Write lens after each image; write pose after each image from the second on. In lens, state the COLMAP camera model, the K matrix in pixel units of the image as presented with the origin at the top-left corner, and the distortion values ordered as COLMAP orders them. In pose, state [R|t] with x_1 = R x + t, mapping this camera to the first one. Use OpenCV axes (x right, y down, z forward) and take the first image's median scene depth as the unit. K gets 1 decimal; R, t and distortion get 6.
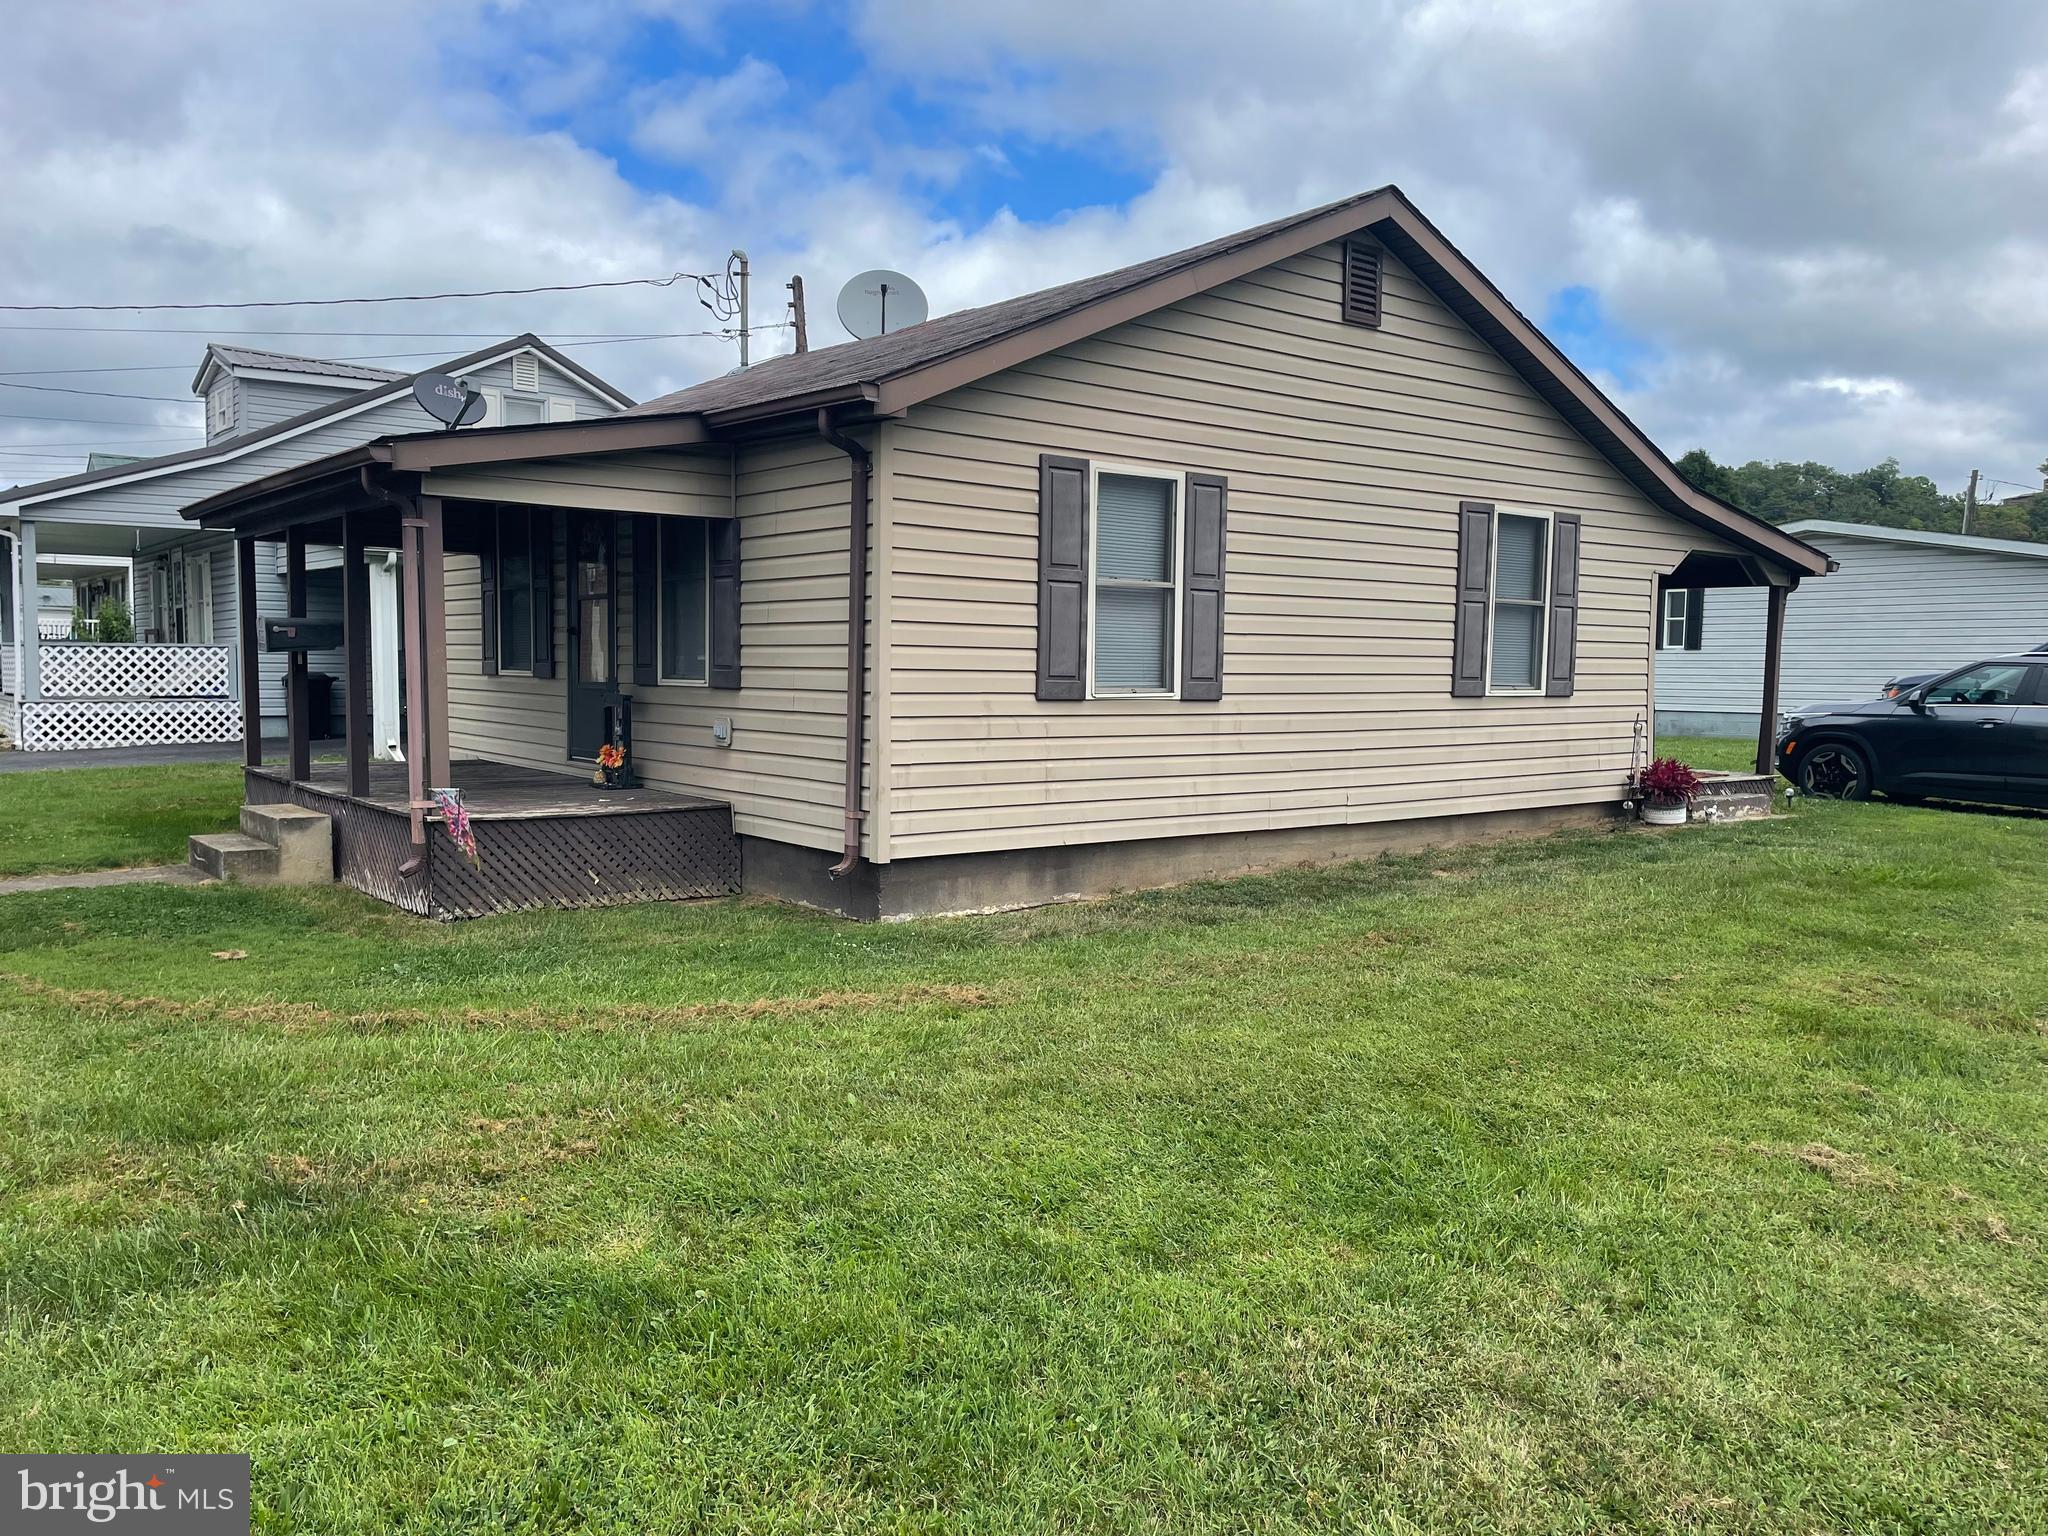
lens RADIAL K [[1573.1, 0, 1019.8], [0, 1573.1, 770.7], [0, 0, 1]] dist [0.083256, -0.114596]
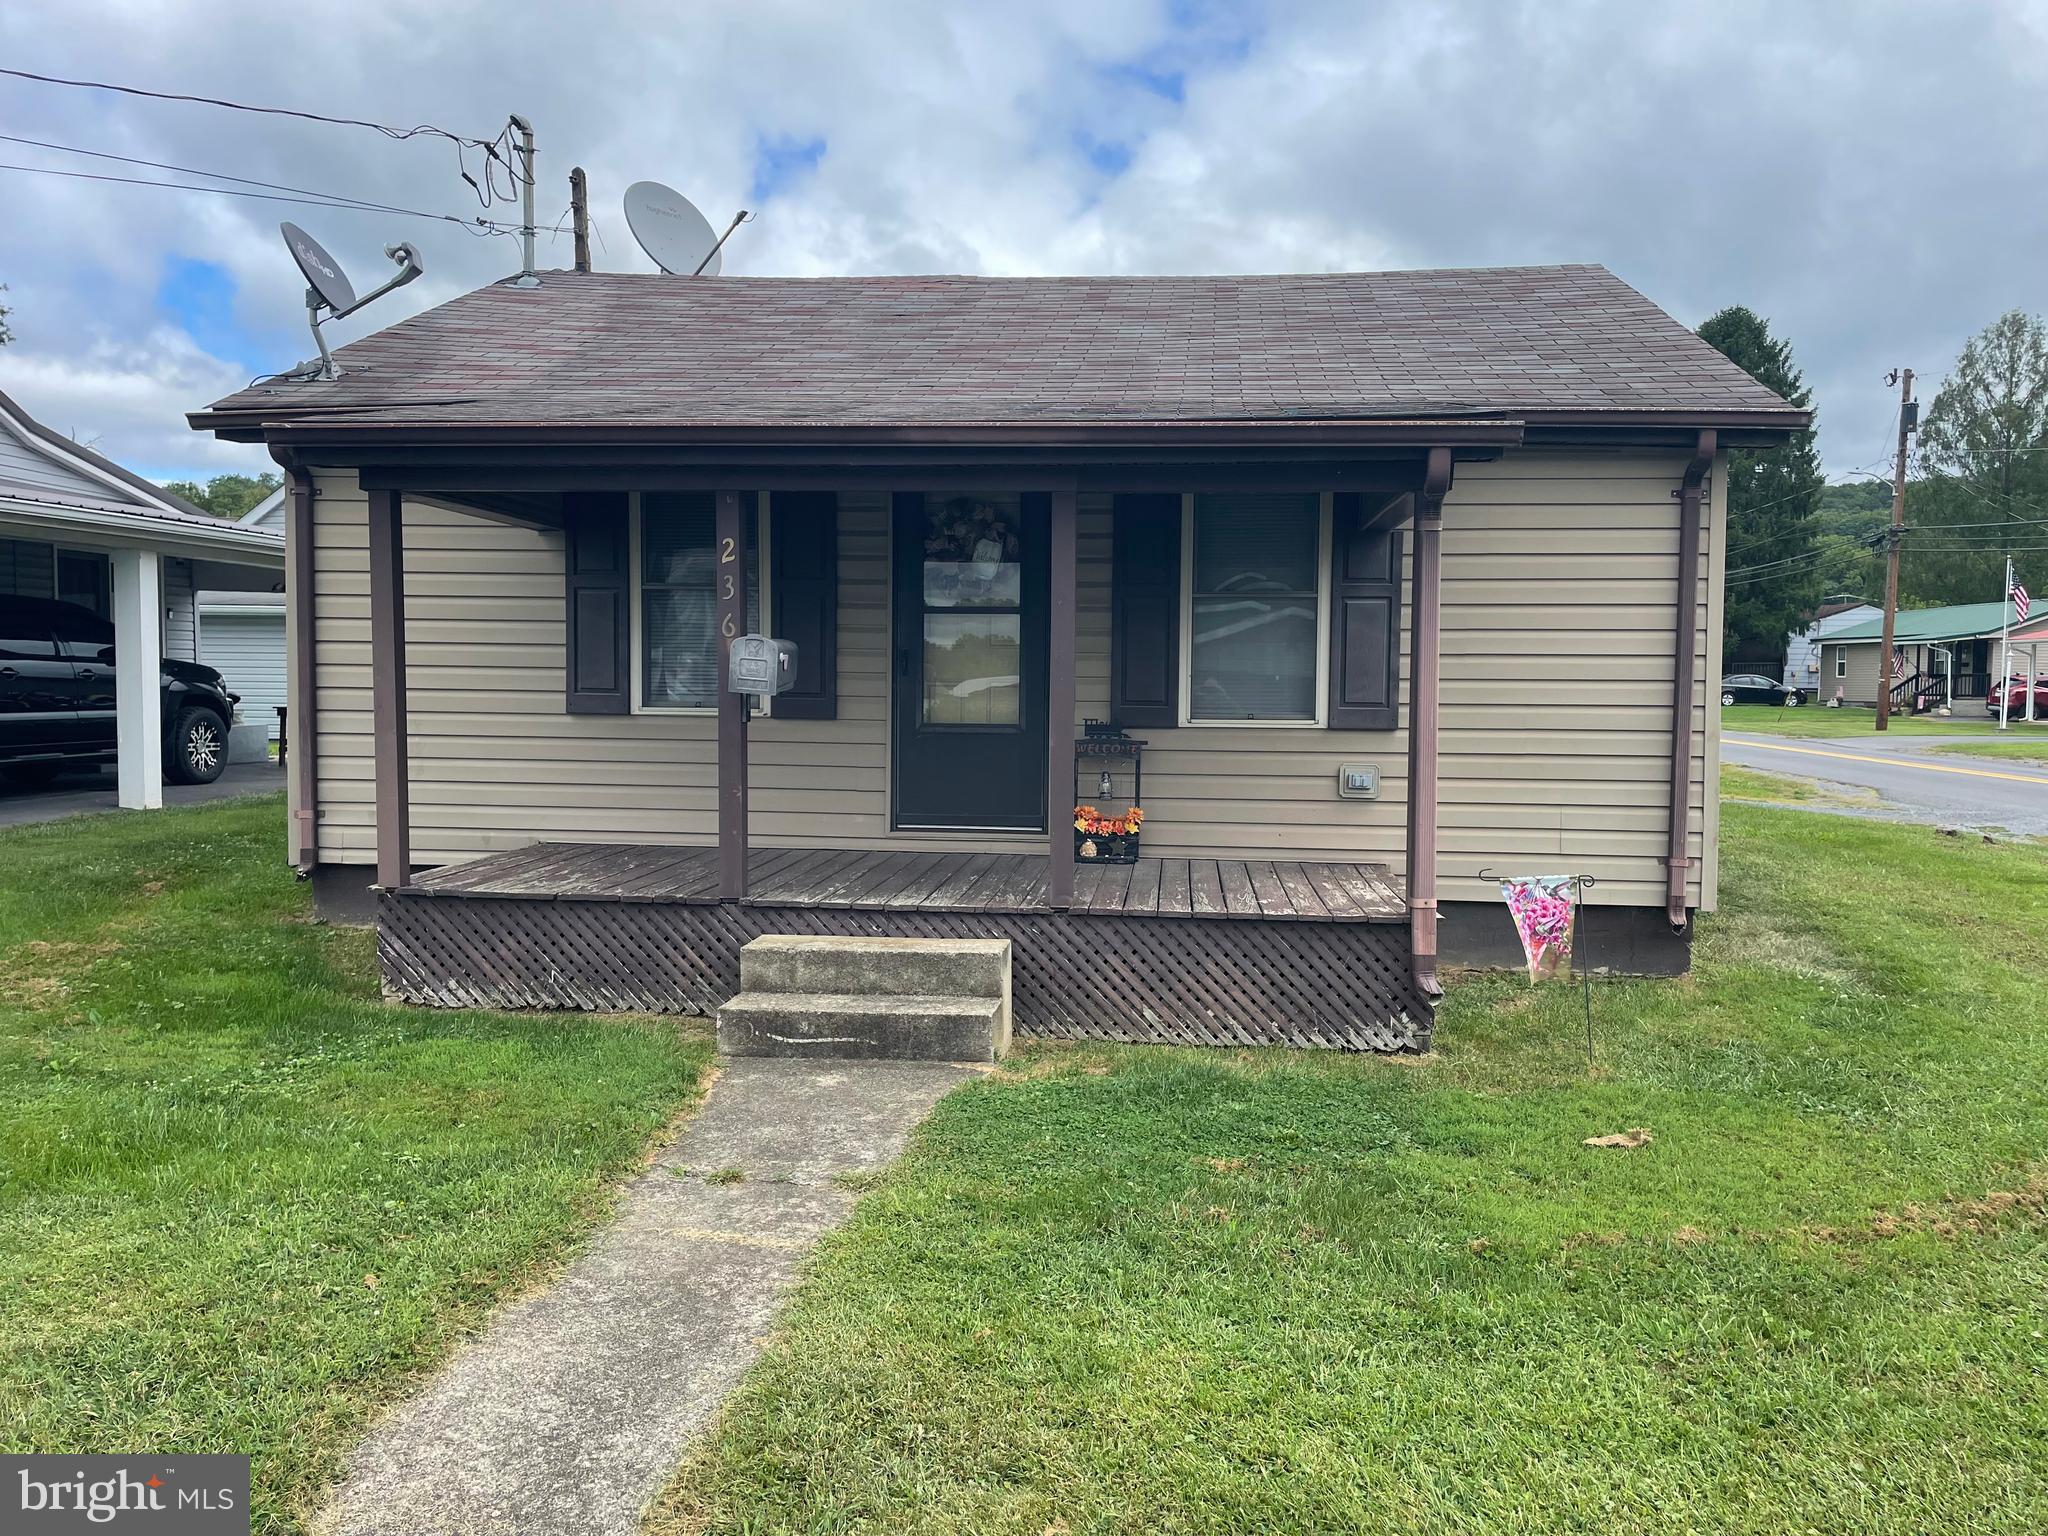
lens RADIAL K [[1573.1, 0, 1022.9], [0, 1573.1, 770.2], [0, 0, 1]] dist [0.083256, -0.114596]
pose [[0.801382, -0.033900, 0.597191, -0.437568], [0.040557, 0.999175, 0.002295, -0.022537], [-0.596776, 0.022381, 0.802095, 0.286230]]
